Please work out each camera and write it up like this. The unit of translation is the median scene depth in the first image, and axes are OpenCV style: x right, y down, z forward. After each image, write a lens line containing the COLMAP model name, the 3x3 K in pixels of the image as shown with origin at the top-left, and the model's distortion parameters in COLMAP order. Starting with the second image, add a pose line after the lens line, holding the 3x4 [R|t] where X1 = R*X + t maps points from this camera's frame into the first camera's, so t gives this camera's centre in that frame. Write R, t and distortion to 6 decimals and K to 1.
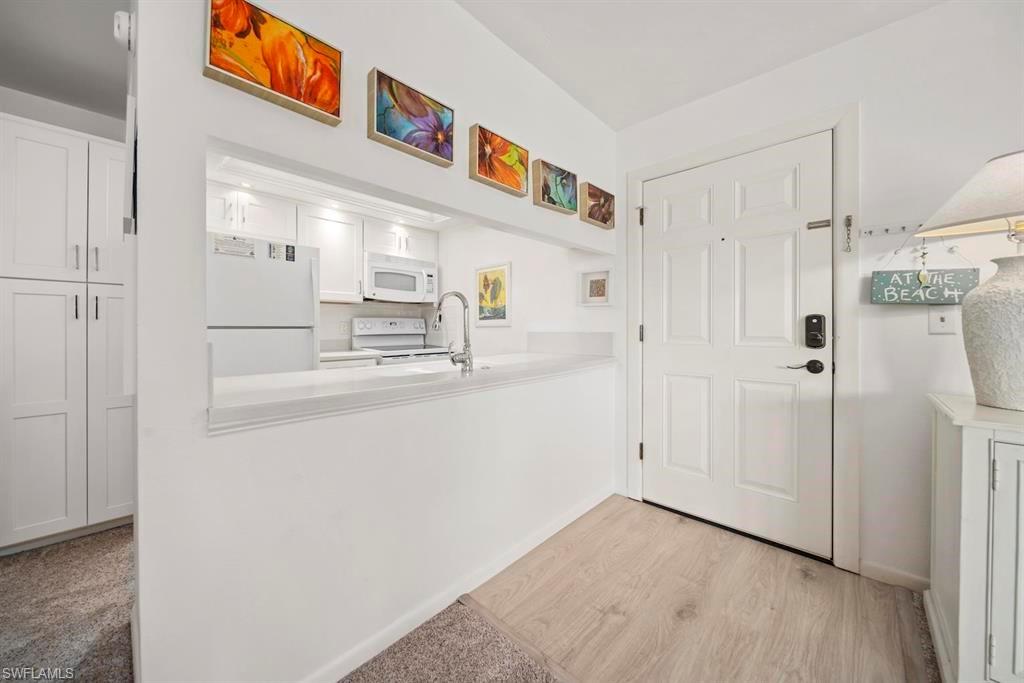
lens RADIAL K [[366.5, 0, 508.1], [0, 366.5, 329.3], [0, 0, 1]] dist [-0.001307, -0.000340]
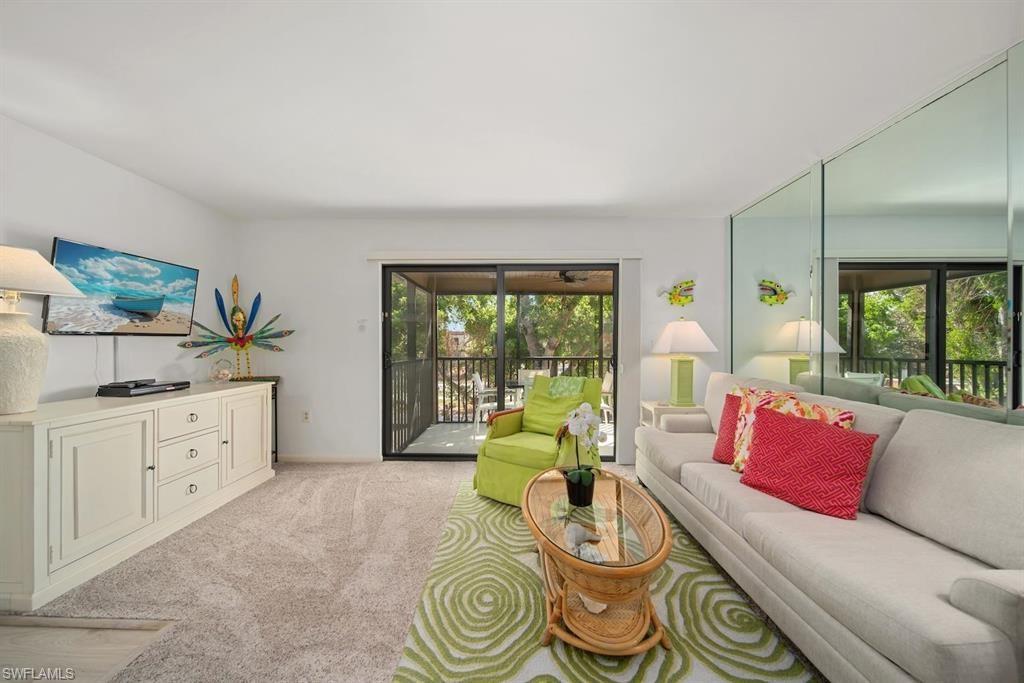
lens RADIAL K [[360.3, 0, 508.5], [0, 360.3, 342.5], [0, 0, 1]] dist [-0.000974, -0.000355]
pose [[-0.675992, -0.000949, 0.736908, -0.631121], [0.001681, 0.999995, 0.002830, -0.044416], [-0.736907, 0.003151, -0.675987, 0.272698]]
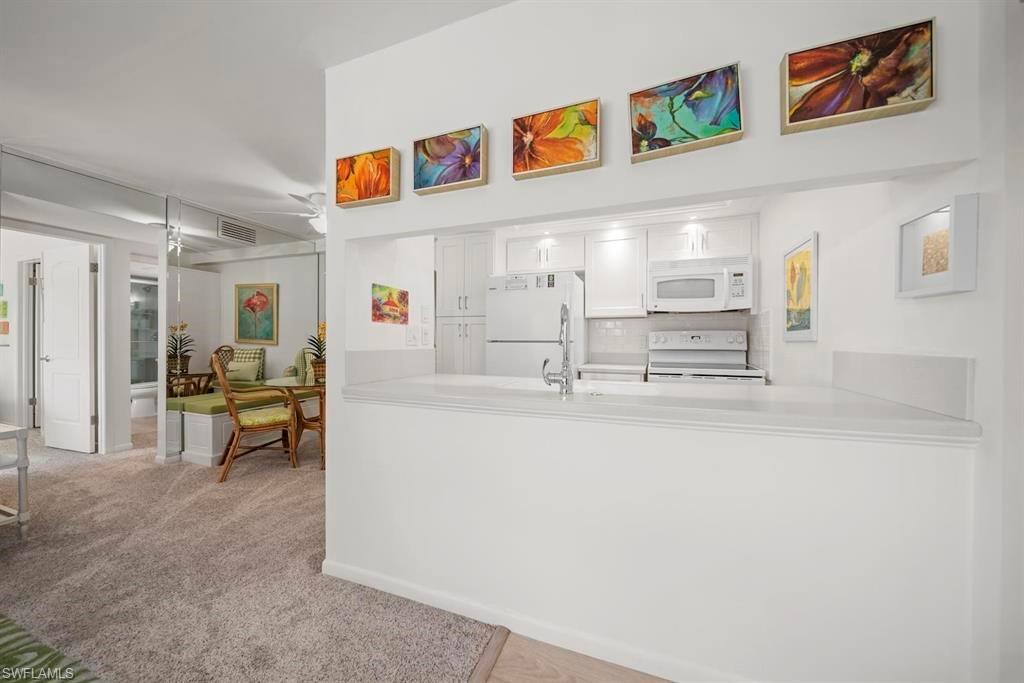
lens RADIAL K [[361.3, 0, 509.0], [0, 361.3, 340.8], [0, 0, 1]] dist [-0.002328, -0.000493]
pose [[0.384124, 0.003701, -0.923274, 0.533786], [-0.006196, 0.999980, 0.001430, -0.009763], [0.923261, 0.005171, 0.384140, 0.472094]]
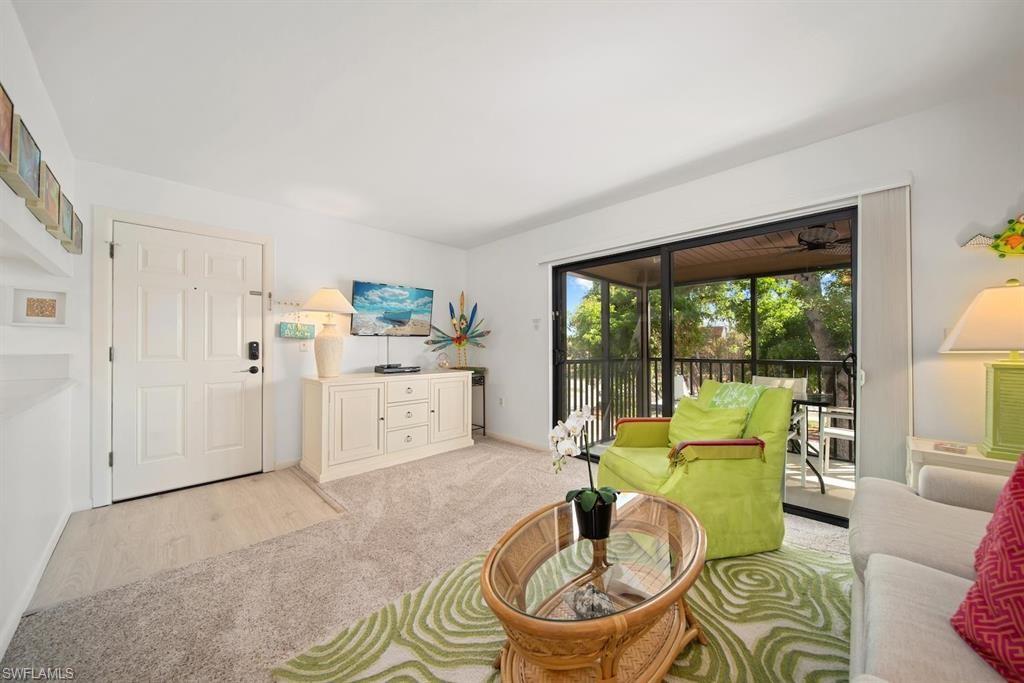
lens RADIAL K [[360.3, 0, 508.5], [0, 360.3, 342.5], [0, 0, 1]] dist [-0.000974, -0.000355]
pose [[0.028728, 0.009014, 0.999547, -0.789552], [0.004351, 0.999949, -0.009143, -0.011441], [-0.999578, 0.004611, 0.028687, -0.280883]]
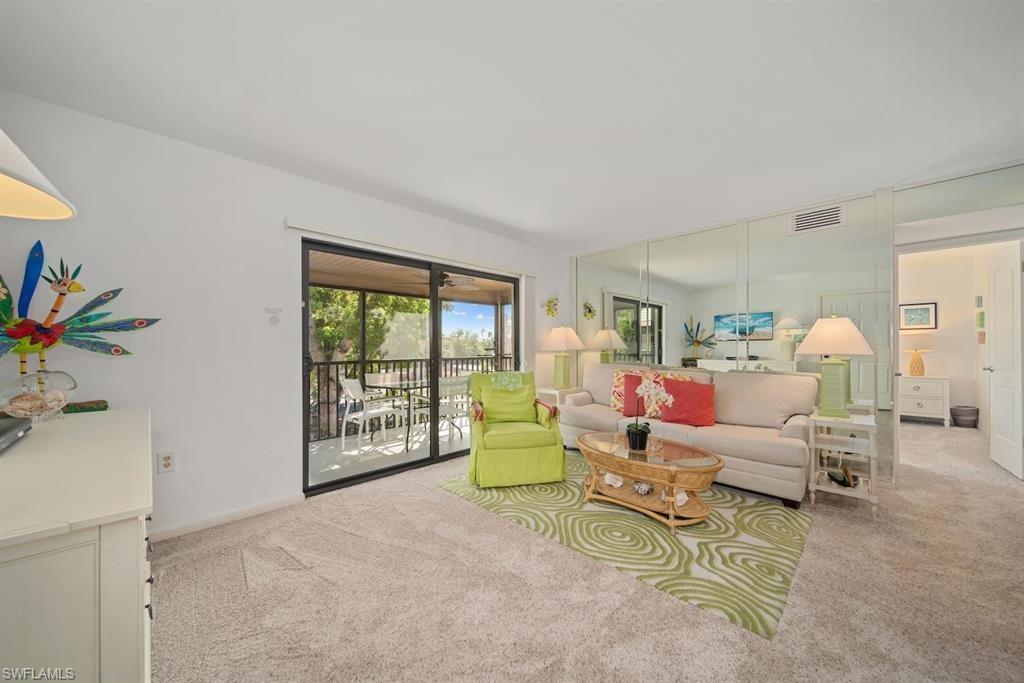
lens RADIAL K [[358.5, 0, 508.4], [0, 358.5, 345.0], [0, 0, 1]] dist [0.001519, -0.002014]
pose [[-0.999563, 0.002943, 0.029401, 0.277394], [0.002854, 0.999991, -0.003066, -0.020302], [-0.029409, -0.002980, -0.999563, 0.822229]]
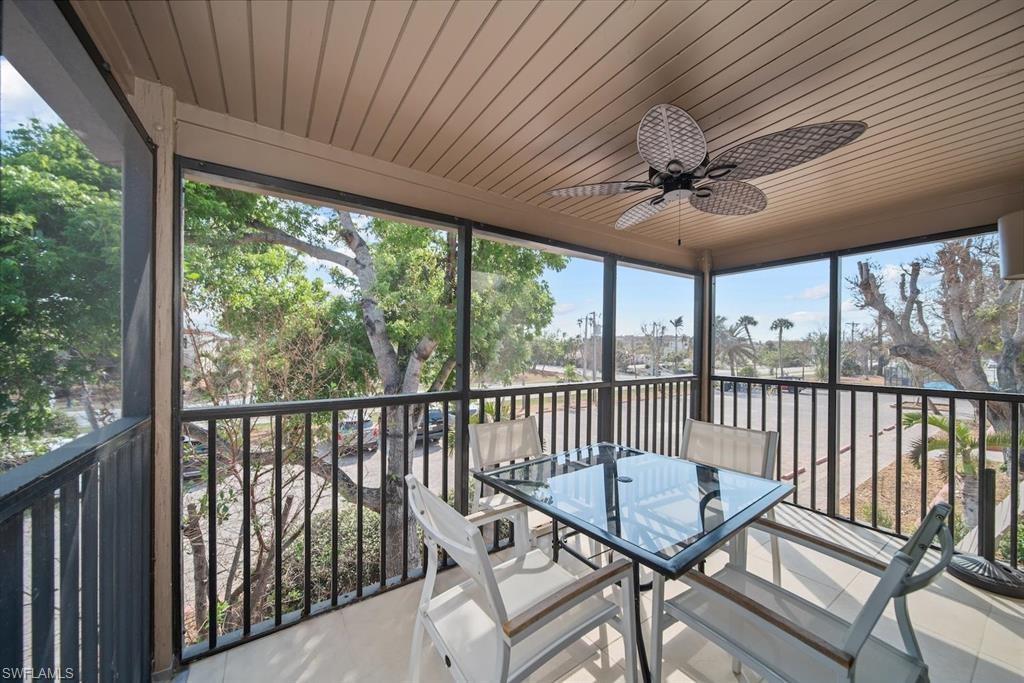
lens RADIAL K [[358.5, 0, 508.4], [0, 358.5, 345.0], [0, 0, 1]] dist [0.001519, -0.002014]
pose [[-0.973928, -0.003677, 0.226829, 1.004156], [-0.004353, 0.999987, -0.002480, -0.056271], [-0.226817, -0.003402, -0.973931, -0.662867]]
